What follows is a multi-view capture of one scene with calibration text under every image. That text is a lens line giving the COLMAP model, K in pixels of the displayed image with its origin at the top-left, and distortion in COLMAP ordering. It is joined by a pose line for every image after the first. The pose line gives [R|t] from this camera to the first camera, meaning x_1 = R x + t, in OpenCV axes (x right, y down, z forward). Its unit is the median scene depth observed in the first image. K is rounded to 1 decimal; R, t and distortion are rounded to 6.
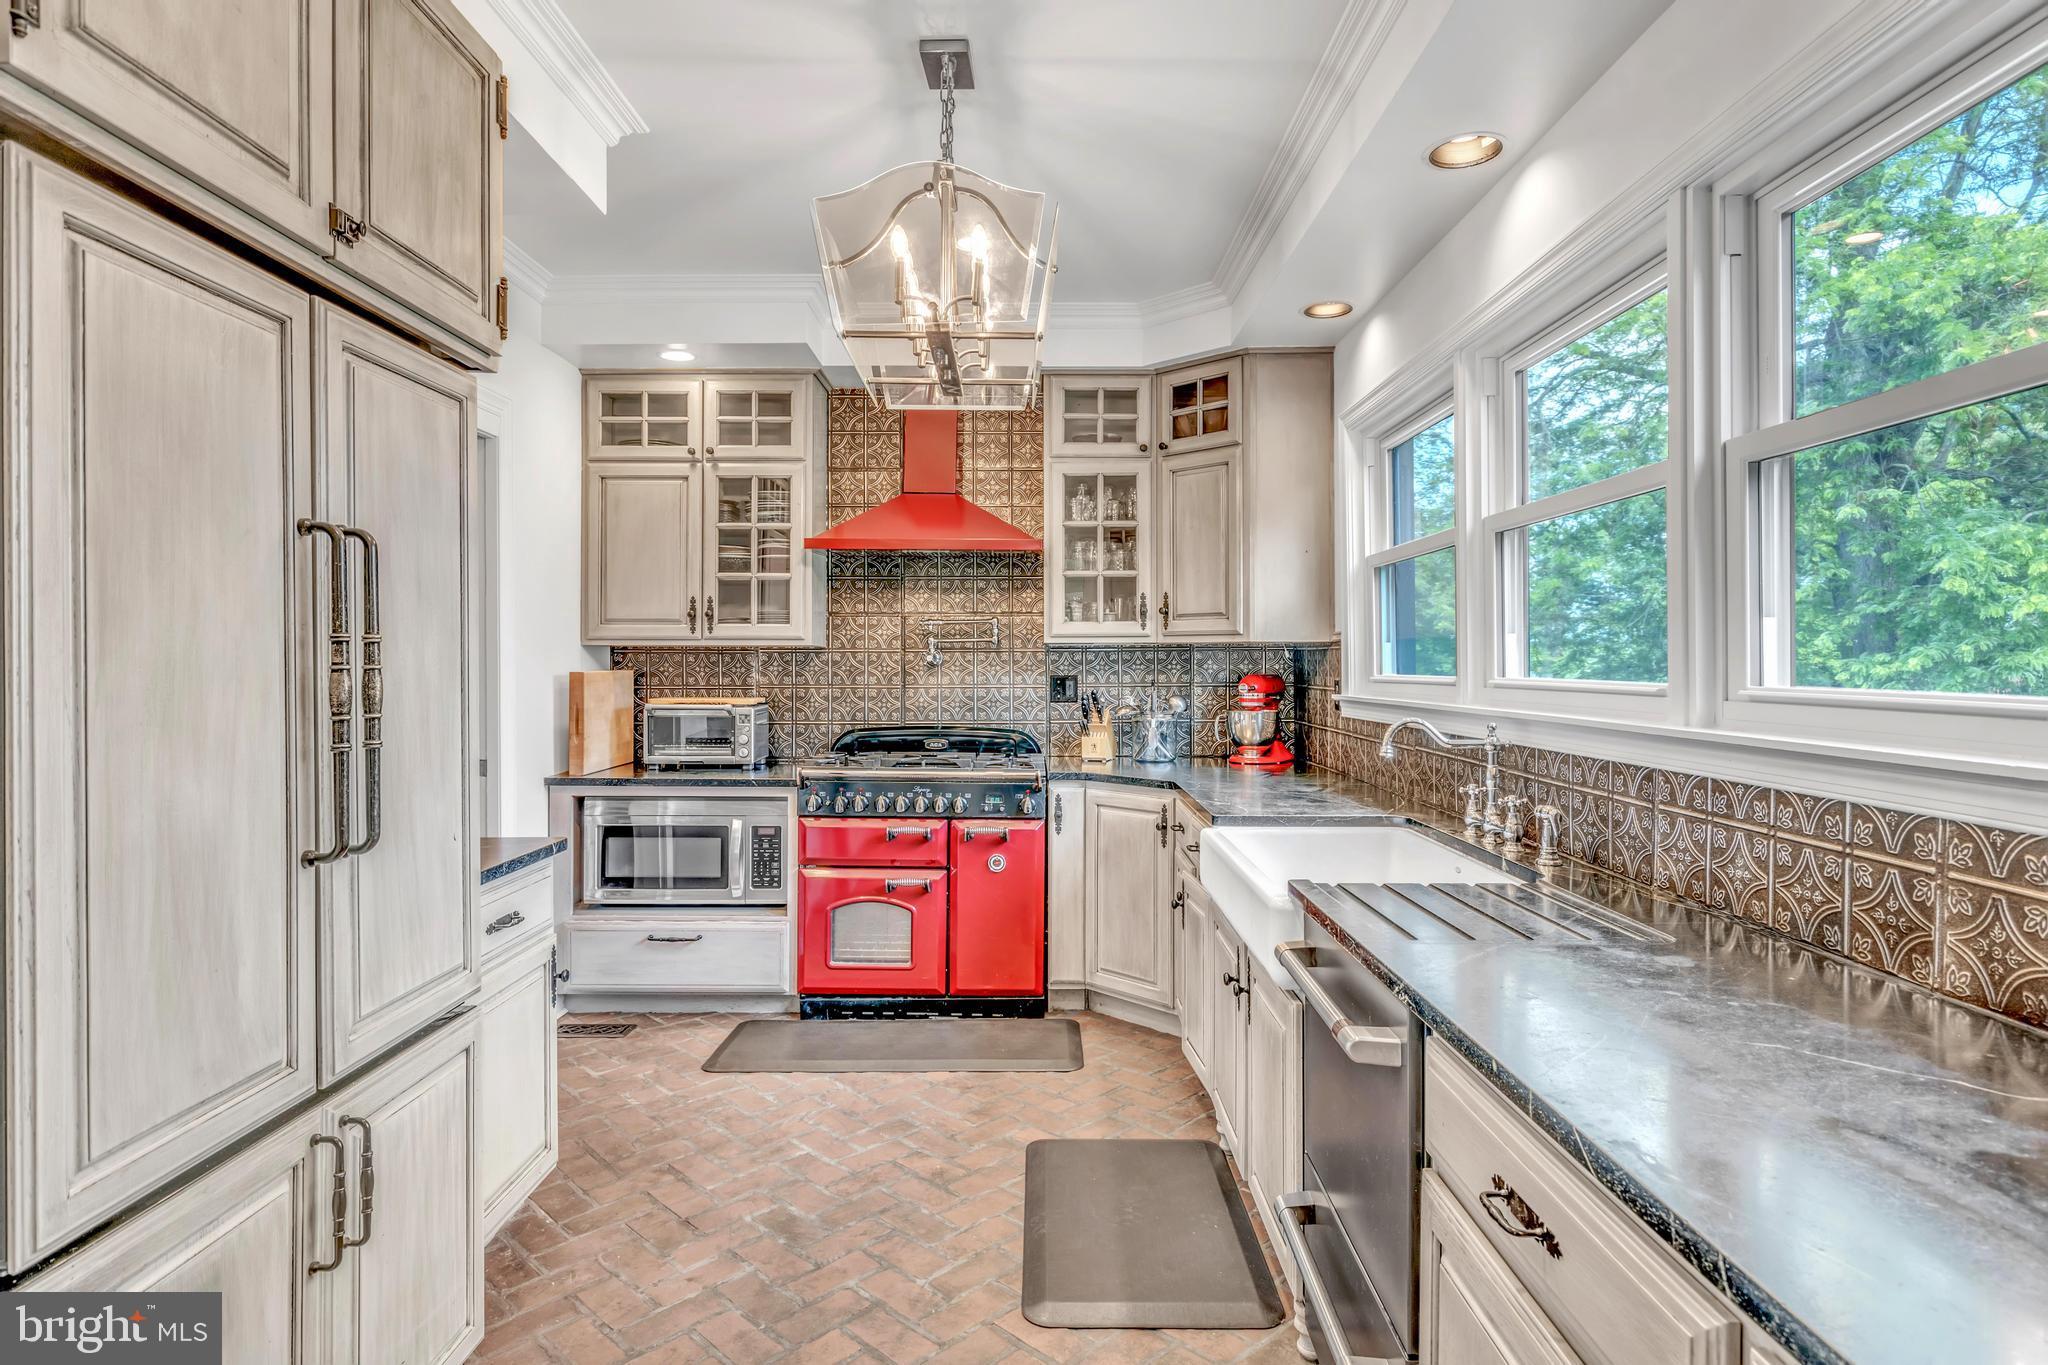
lens RADIAL K [[936.1, 0, 1025.0], [0, 936.1, 664.6], [0, 0, 1]] dist [0.004917, -0.000773]
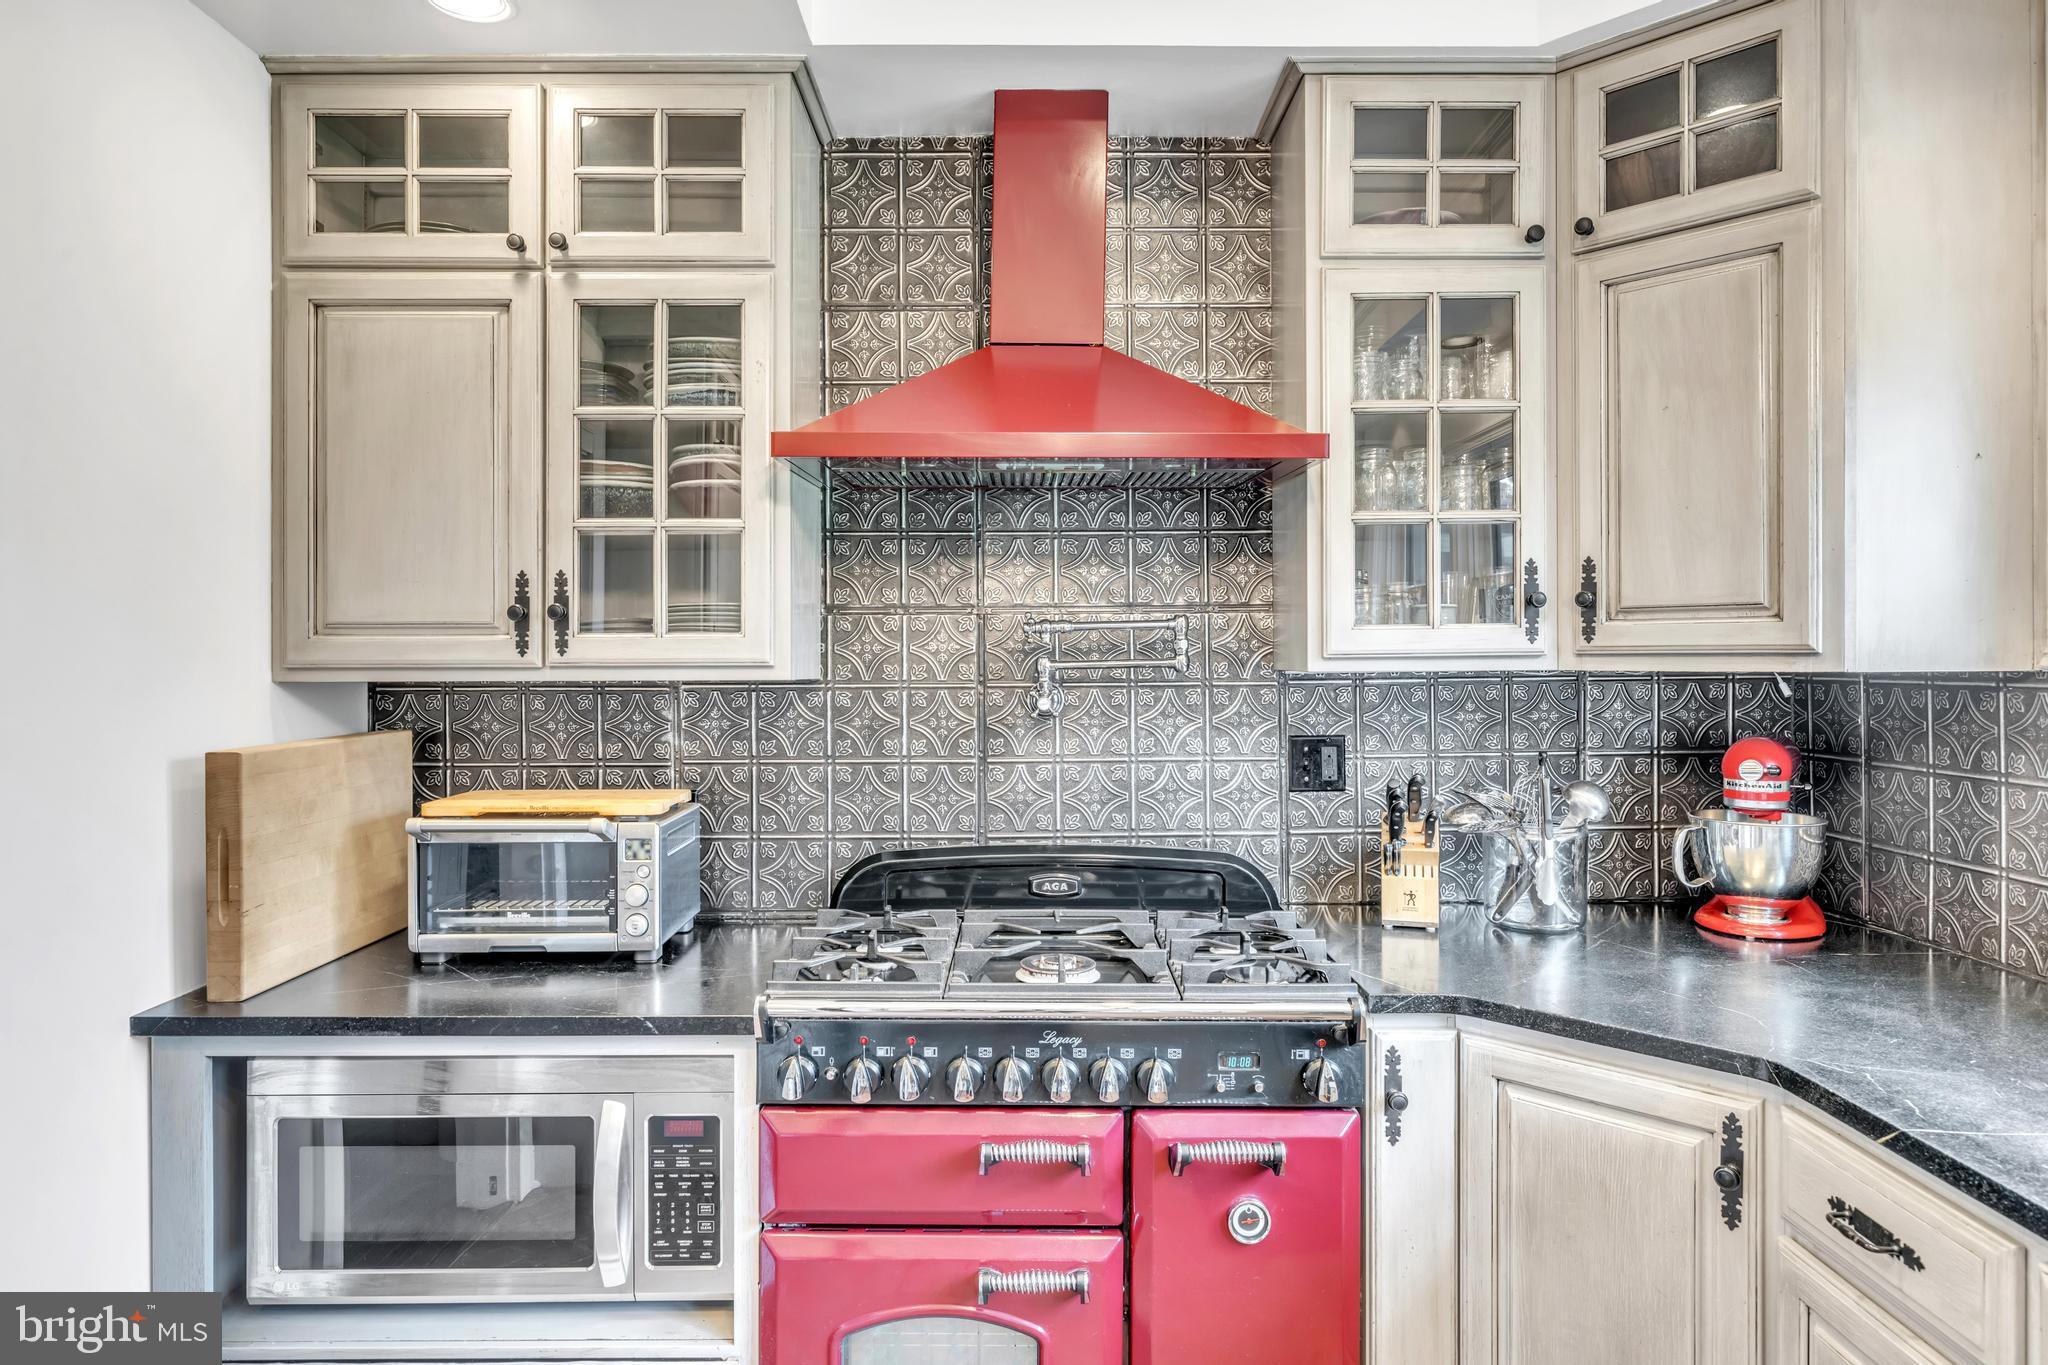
lens RADIAL K [[936.1, 0, 1008.8], [0, 936.1, 655.0], [0, 0, 1]] dist [0.004917, -0.000773]
pose [[0.999976, -0.004811, 0.004981, -0.126194], [0.004819, 0.999987, -0.001668, -0.031438], [-0.004973, 0.001692, 0.999986, 0.553849]]
